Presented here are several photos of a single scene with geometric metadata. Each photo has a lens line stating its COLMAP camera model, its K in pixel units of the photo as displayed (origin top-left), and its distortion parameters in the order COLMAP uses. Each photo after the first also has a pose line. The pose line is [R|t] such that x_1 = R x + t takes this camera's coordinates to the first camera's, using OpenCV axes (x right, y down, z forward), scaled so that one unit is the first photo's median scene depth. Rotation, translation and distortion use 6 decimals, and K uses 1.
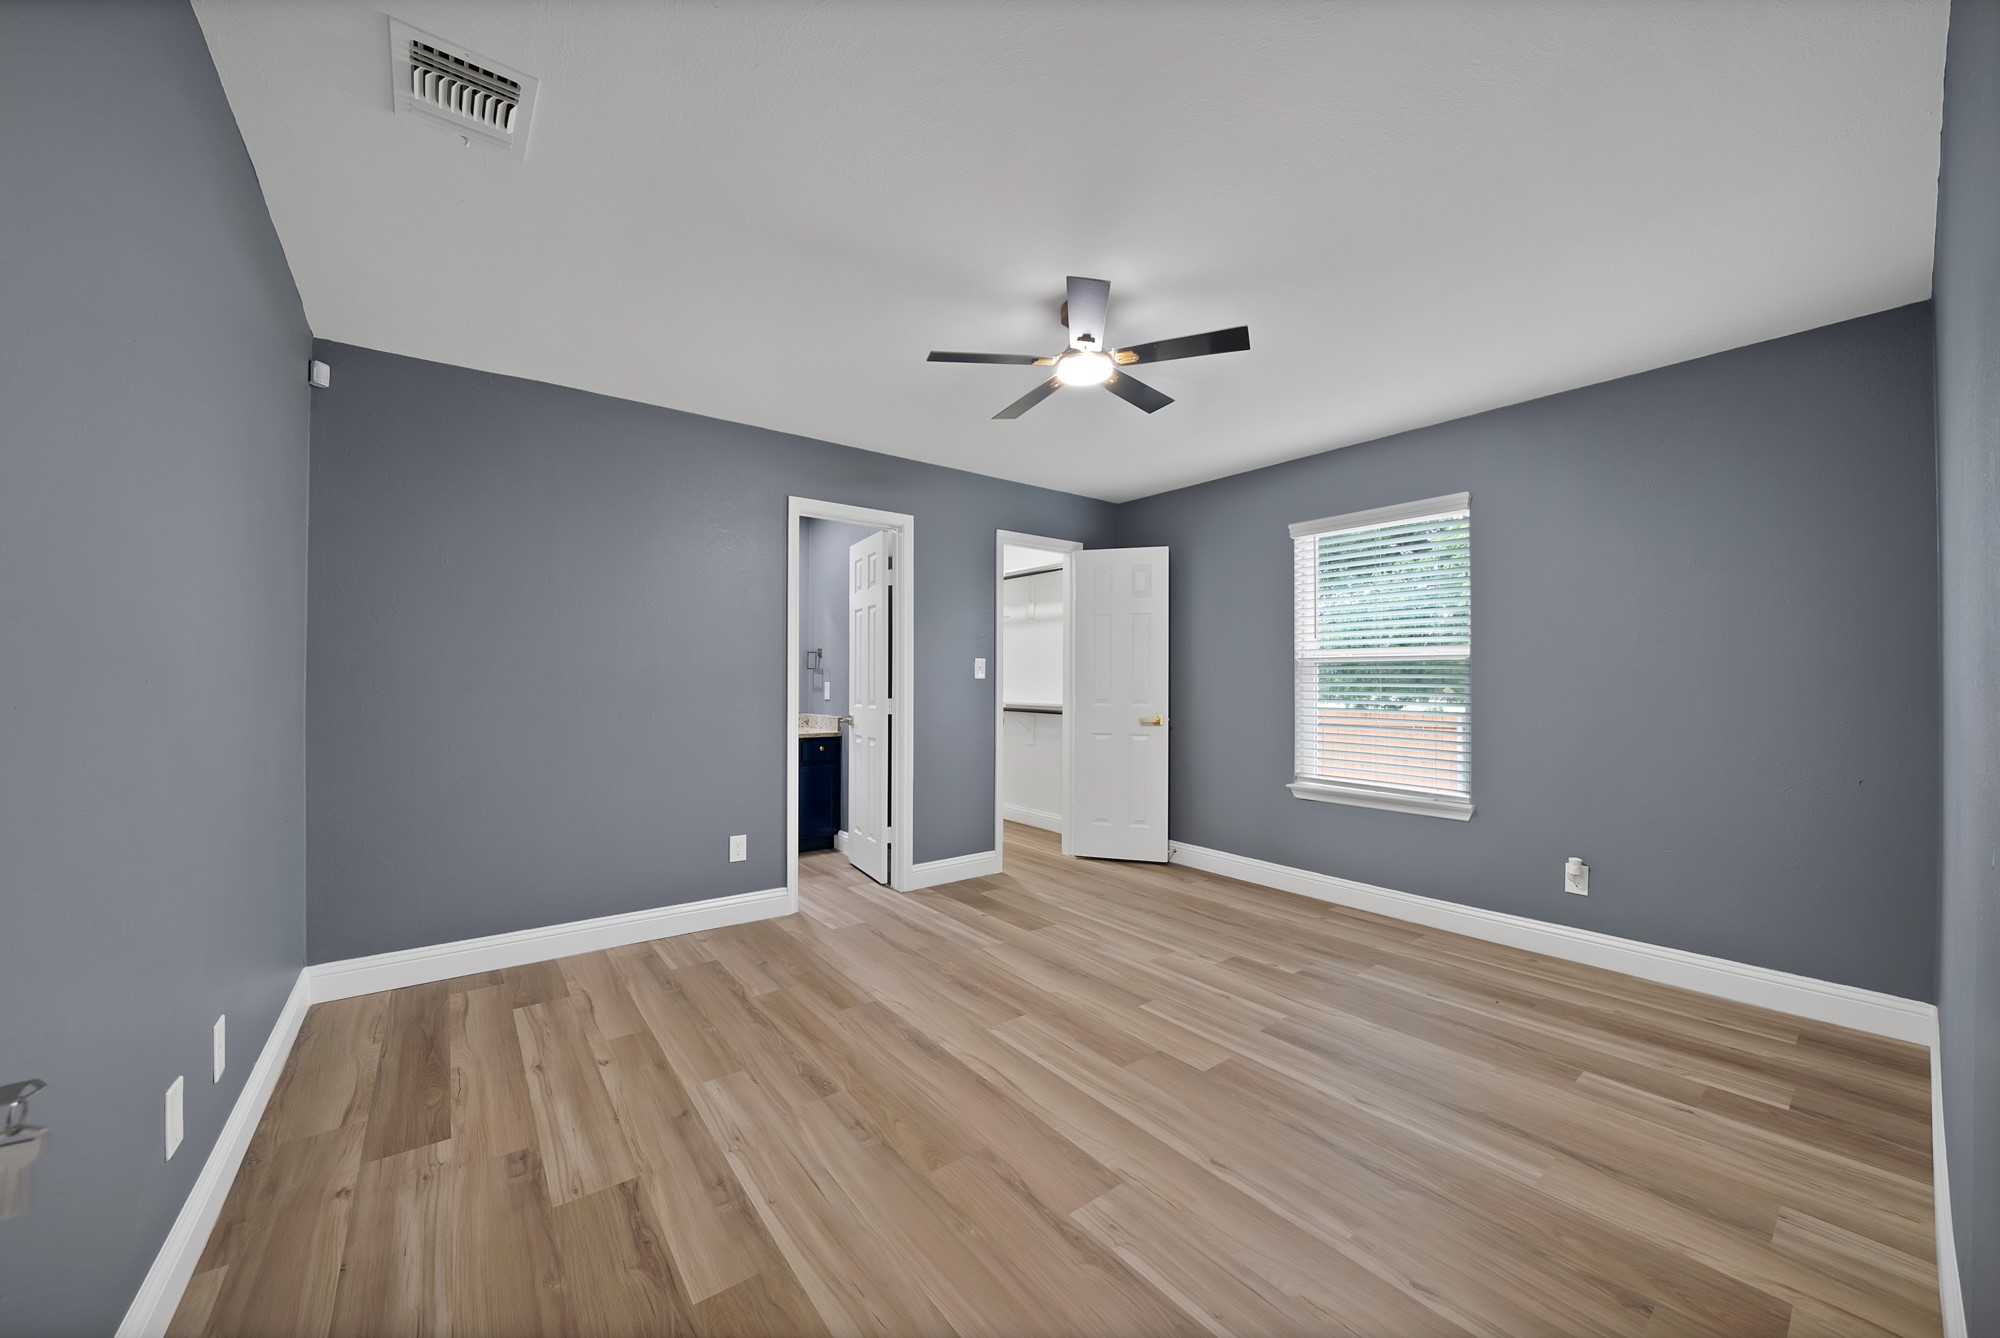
lens RADIAL K [[716.8, 0, 1006.1], [0, 716.8, 683.2], [0, 0, 1]] dist [-0.022170, -0.000053]
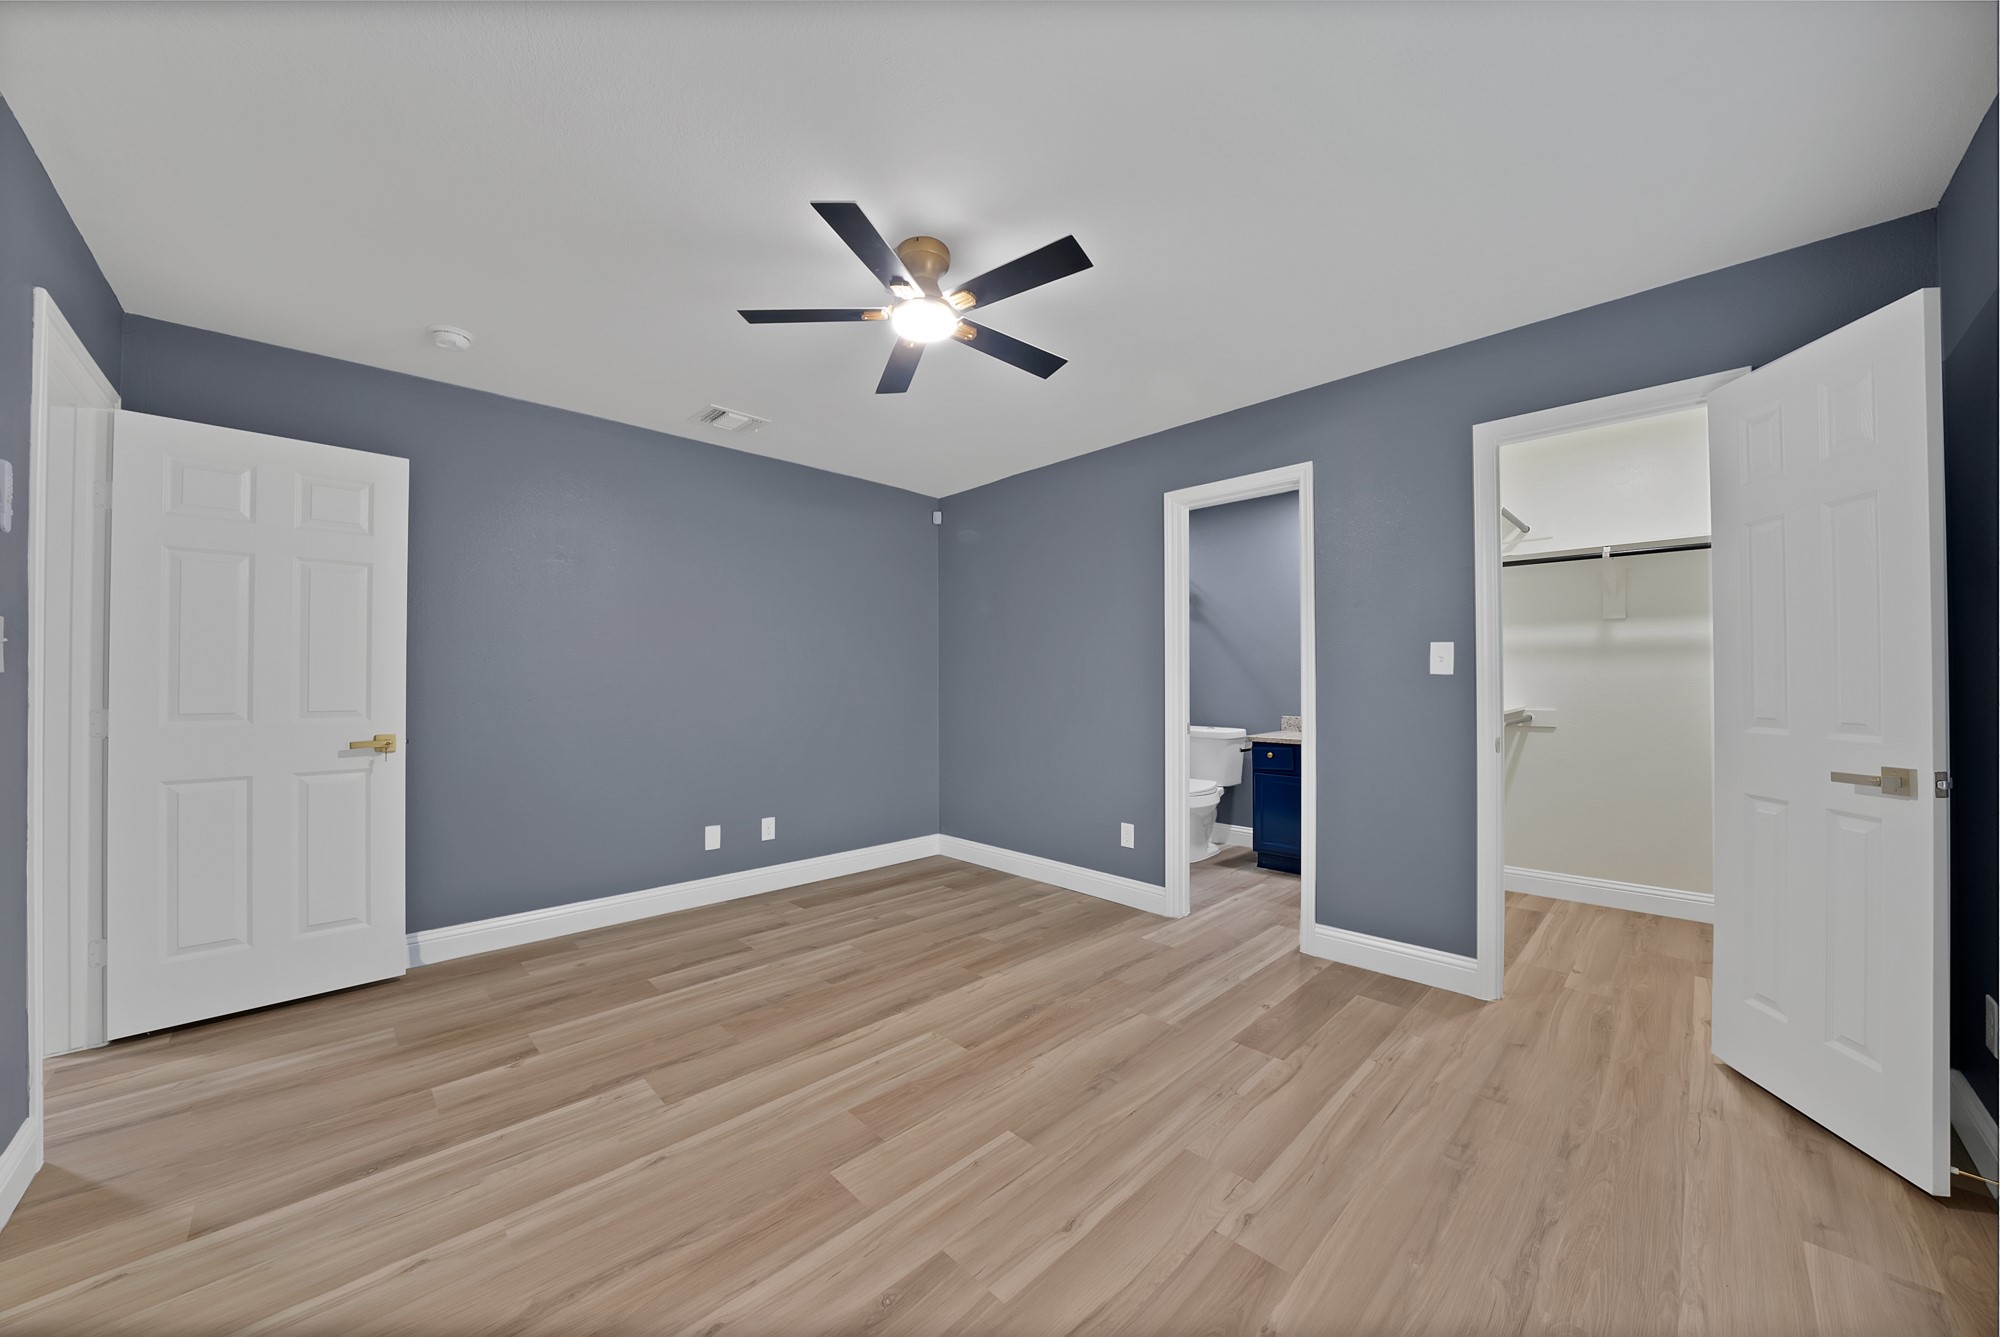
lens RADIAL K [[716.8, 0, 1006.1], [0, 716.8, 682.7], [0, 0, 1]] dist [-0.022170, -0.000053]
pose [[0.114818, -0.002287, -0.993384, 0.940869], [0.001531, 0.999997, -0.002125, 0.002482], [0.993385, -0.001277, 0.114821, 0.958539]]
